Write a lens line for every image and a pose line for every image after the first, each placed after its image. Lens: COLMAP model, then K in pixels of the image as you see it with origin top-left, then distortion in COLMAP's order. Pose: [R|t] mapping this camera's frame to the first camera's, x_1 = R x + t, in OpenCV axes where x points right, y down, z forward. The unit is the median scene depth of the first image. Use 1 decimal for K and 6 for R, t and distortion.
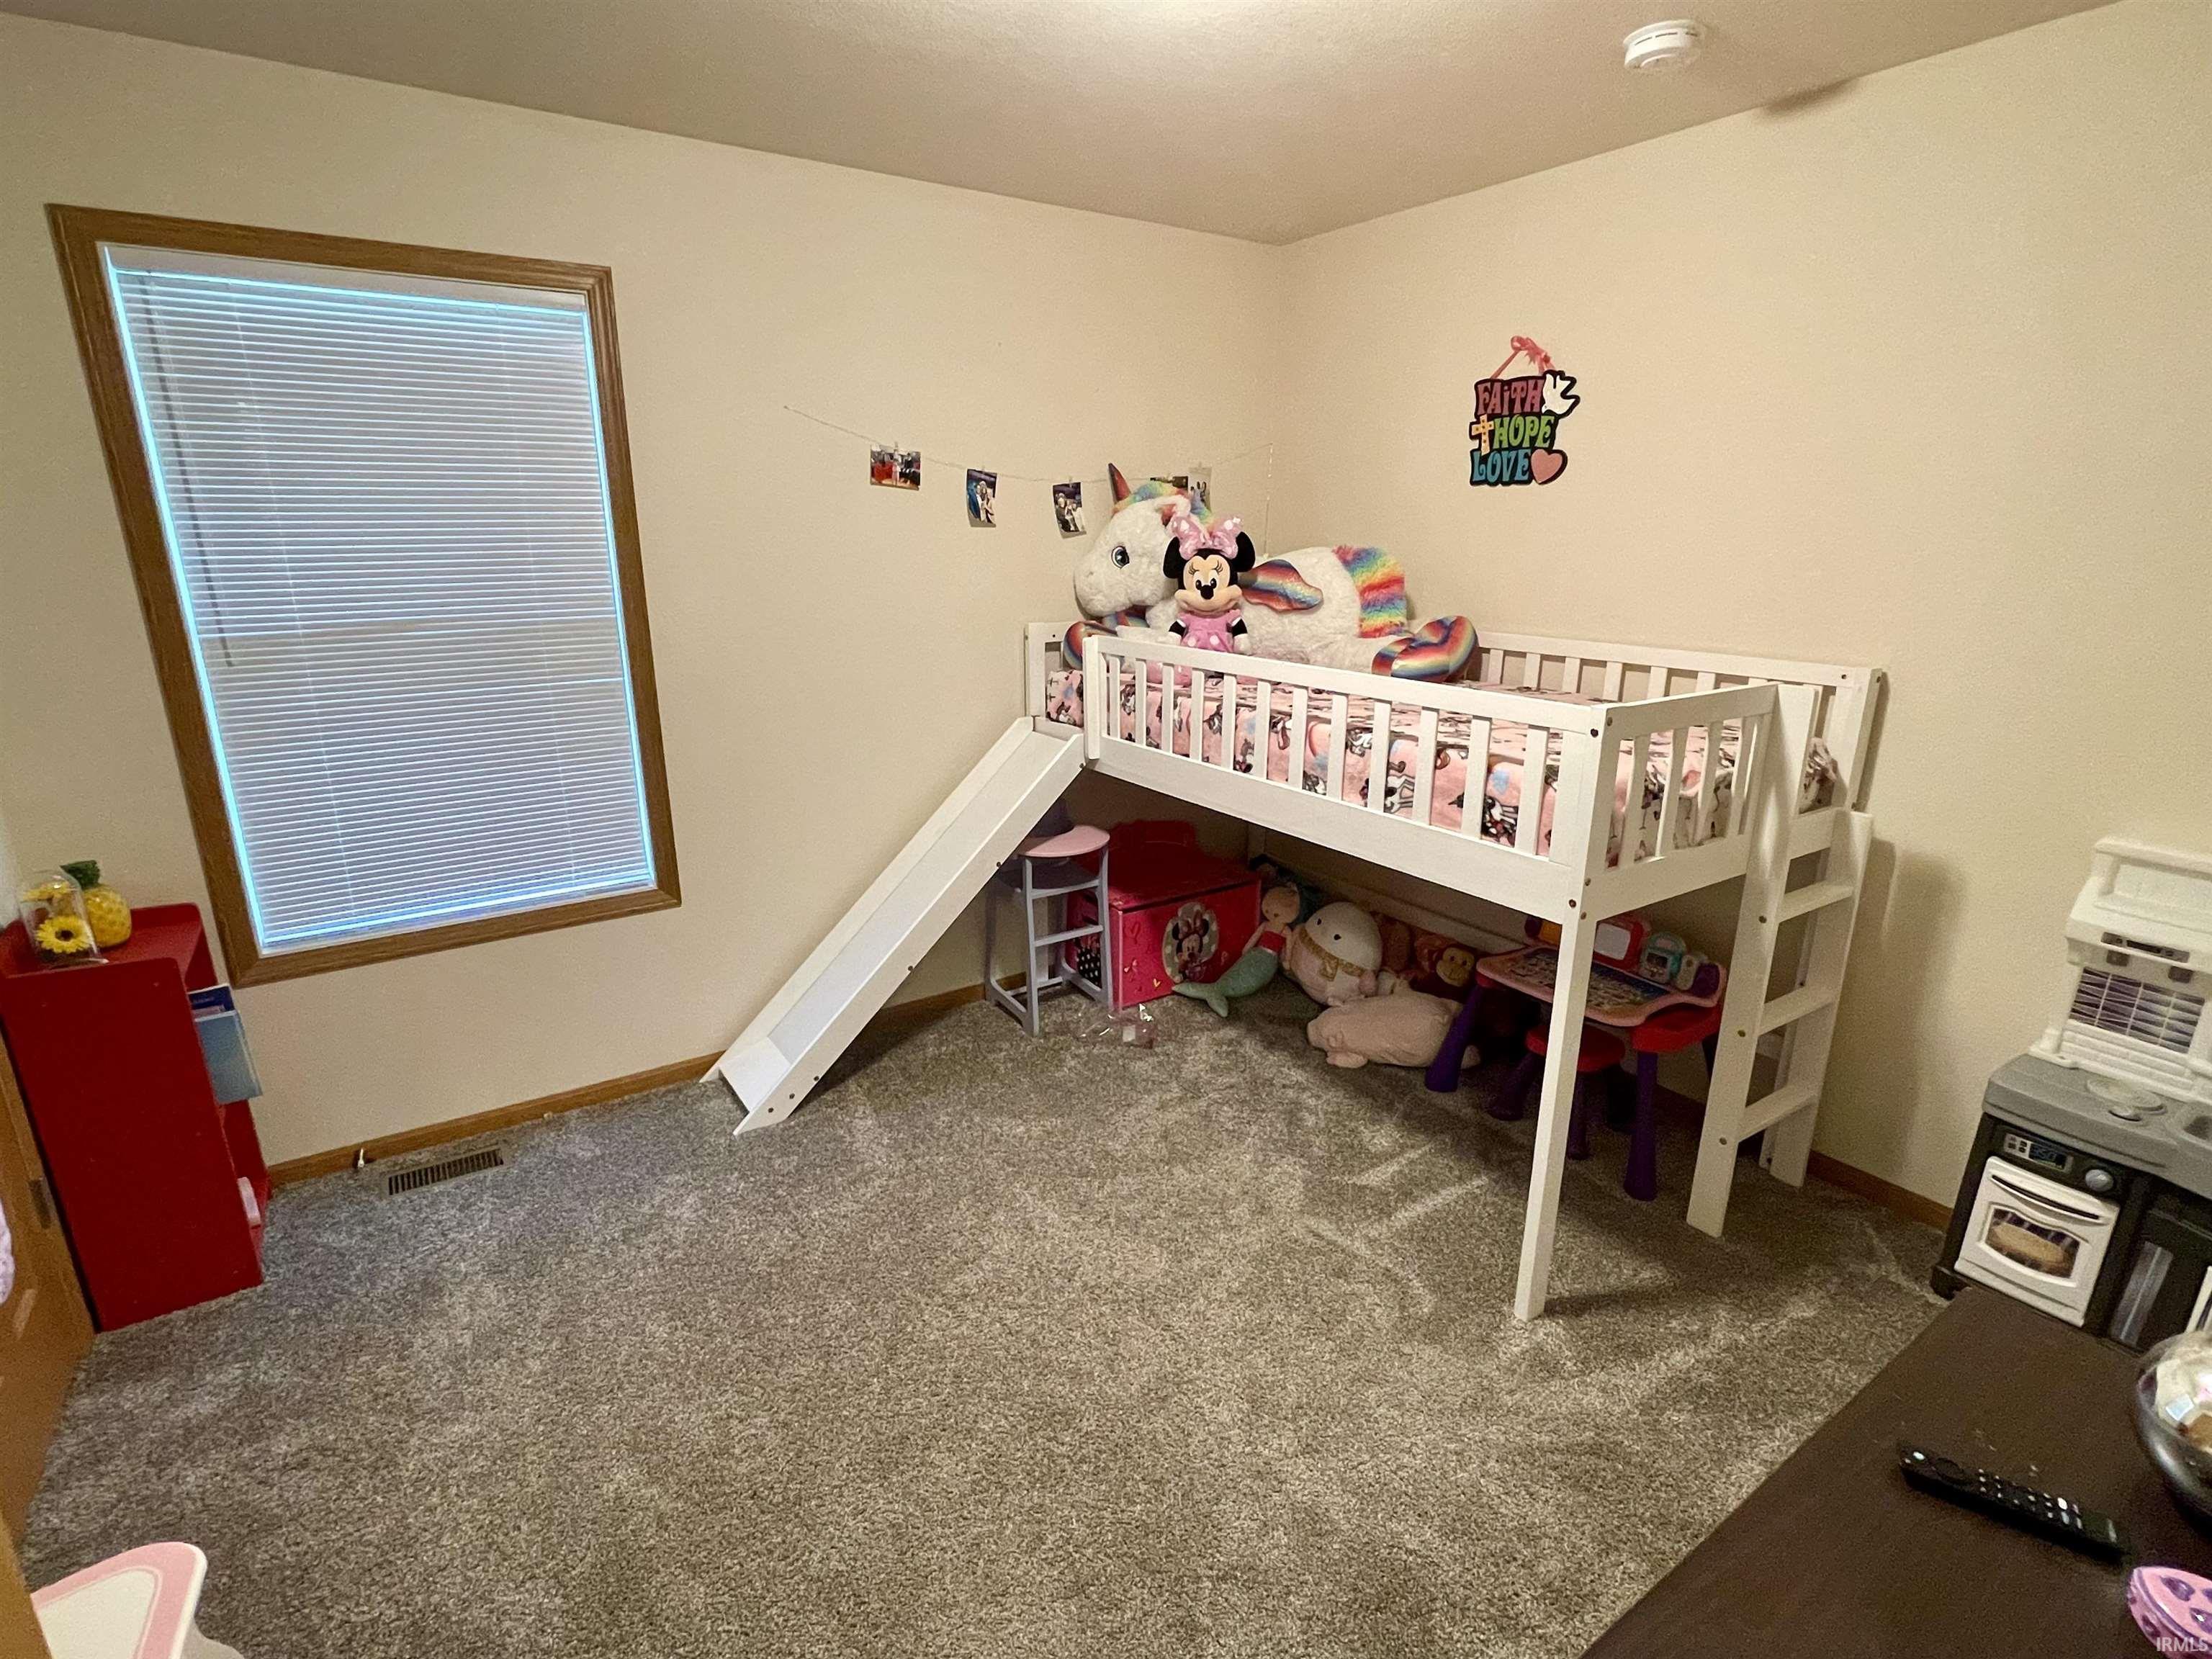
lens RADIAL K [[1098.5, 0, 1091.3], [0, 1098.5, 837.7], [0, 0, 1]] dist [-0.013620, -0.000273]
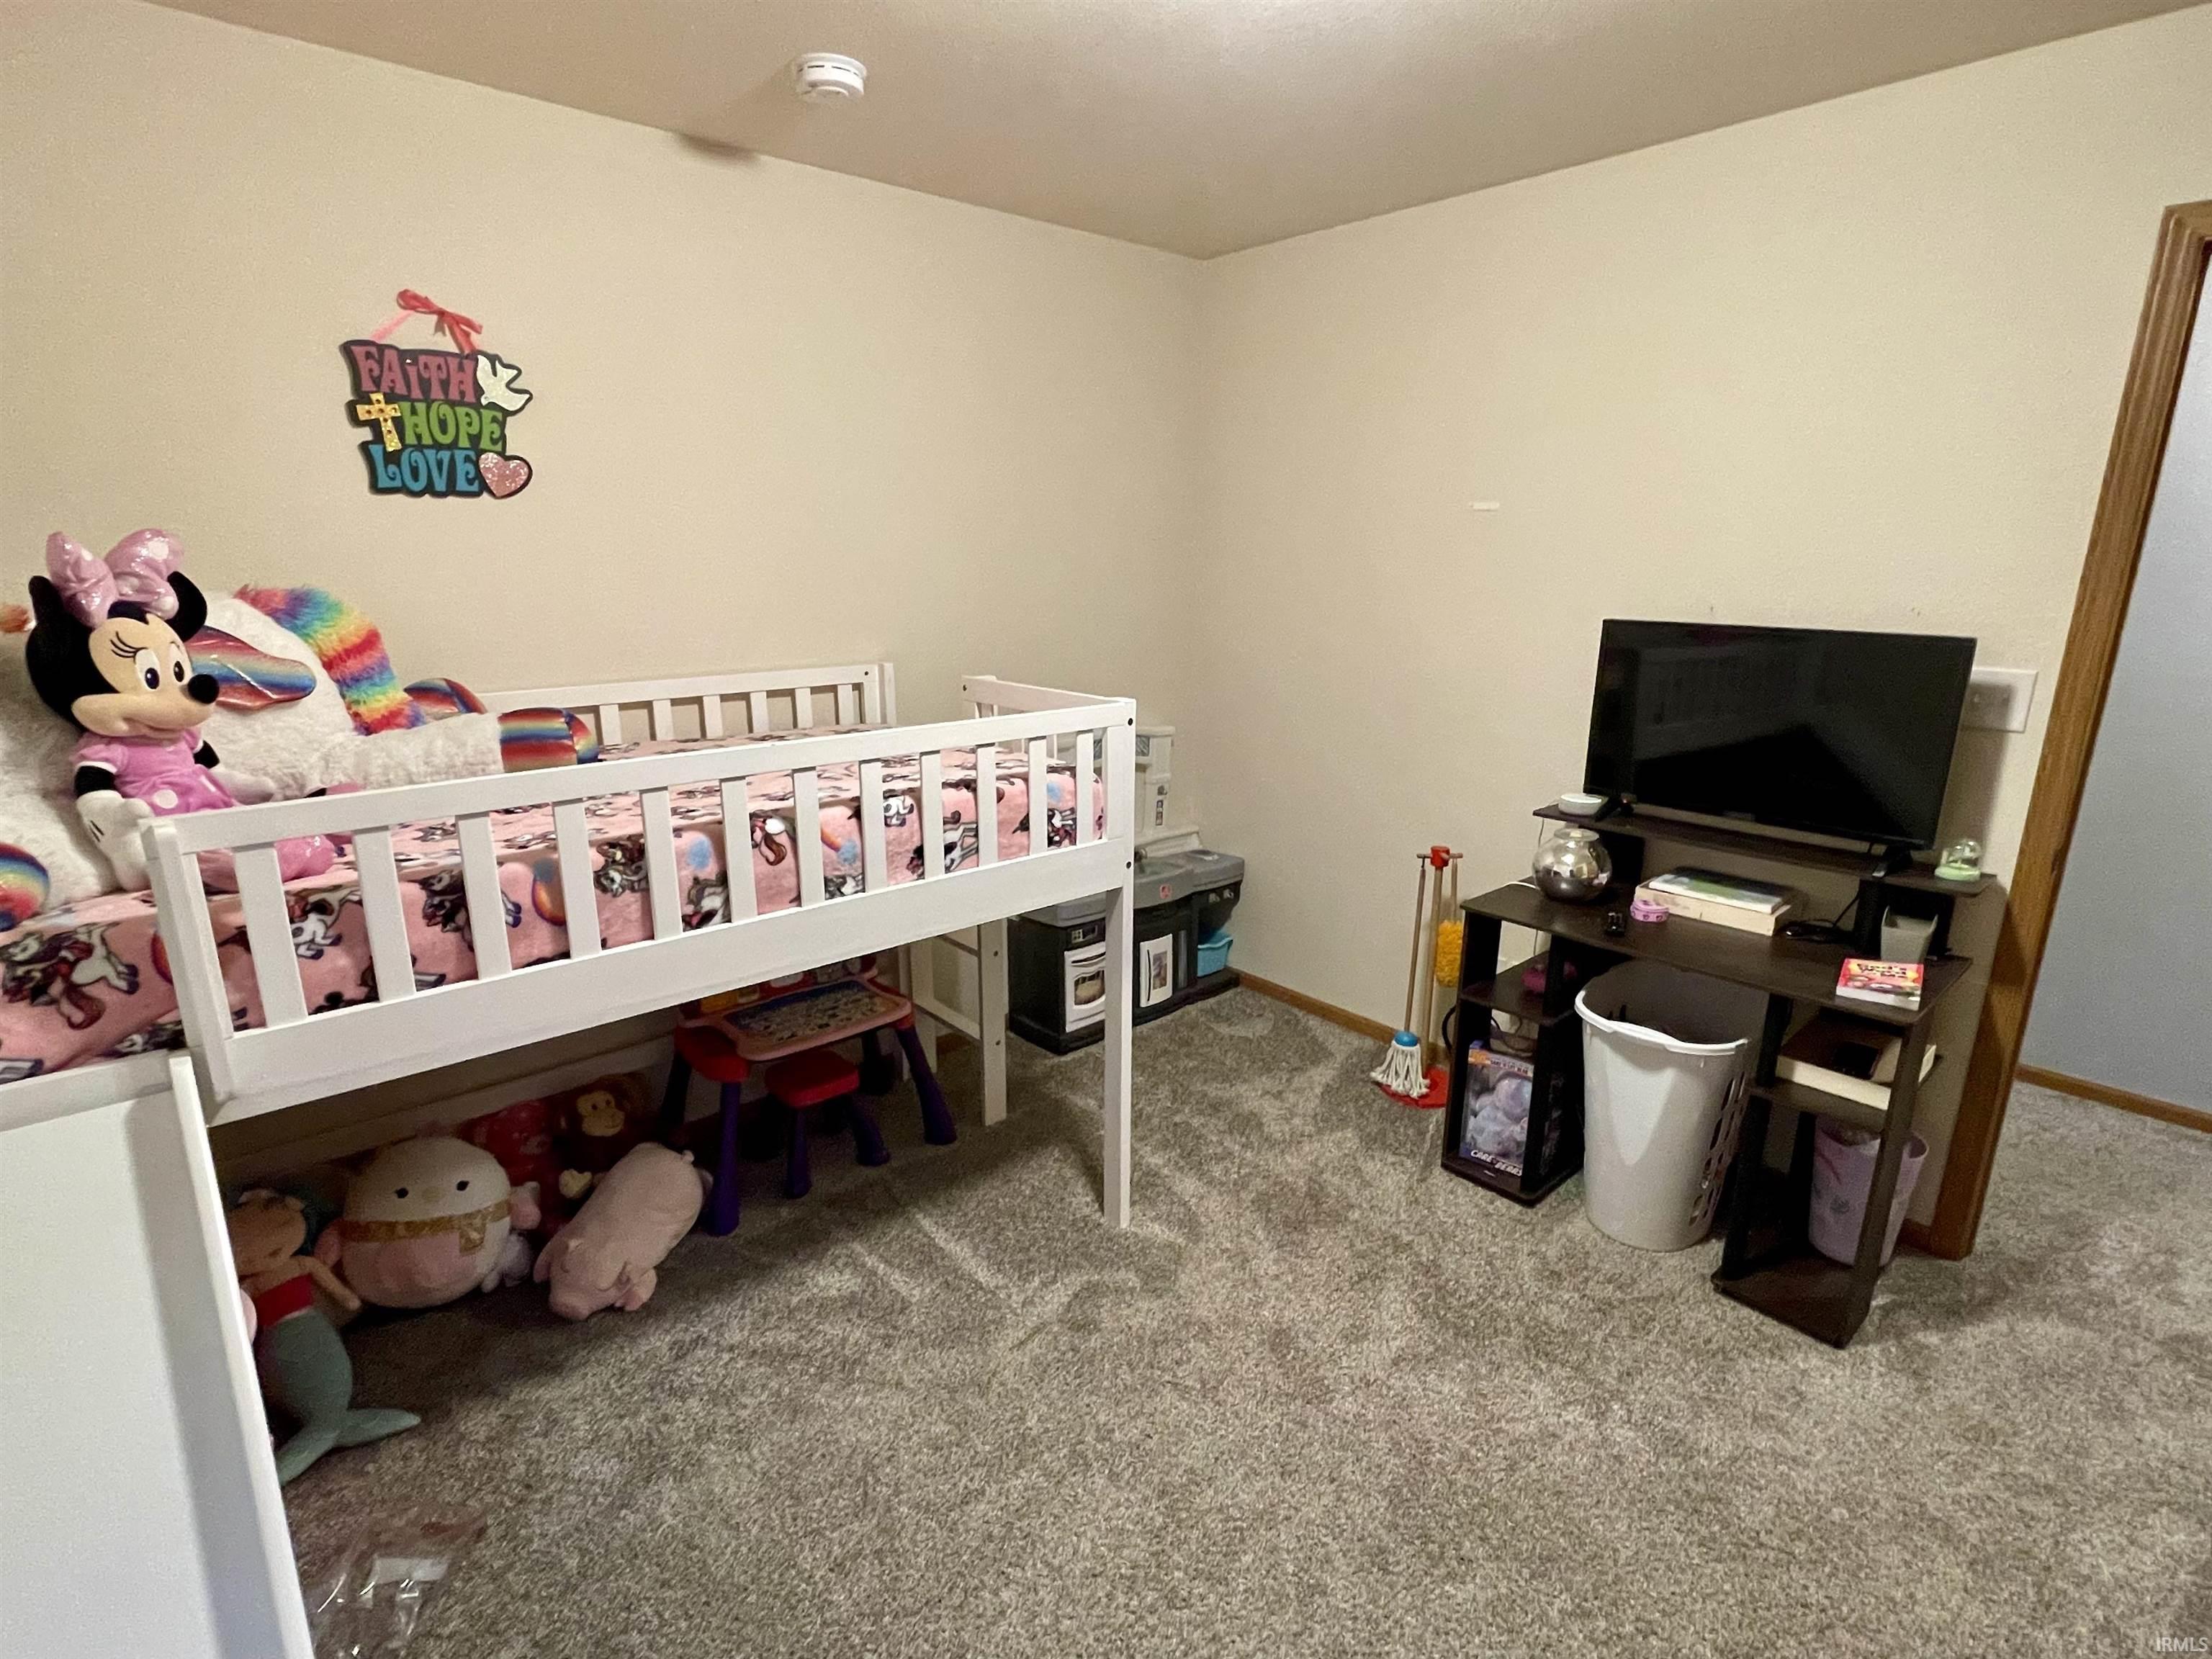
lens RADIAL K [[1098.5, 0, 1091.4], [0, 1098.5, 832.1], [0, 0, 1]] dist [-0.013620, -0.000273]
pose [[-0.137939, -0.246825, 0.959192, -0.450454], [0.270971, 0.922097, 0.276247, -0.204782], [-0.952653, 0.298018, -0.060310, 0.717712]]
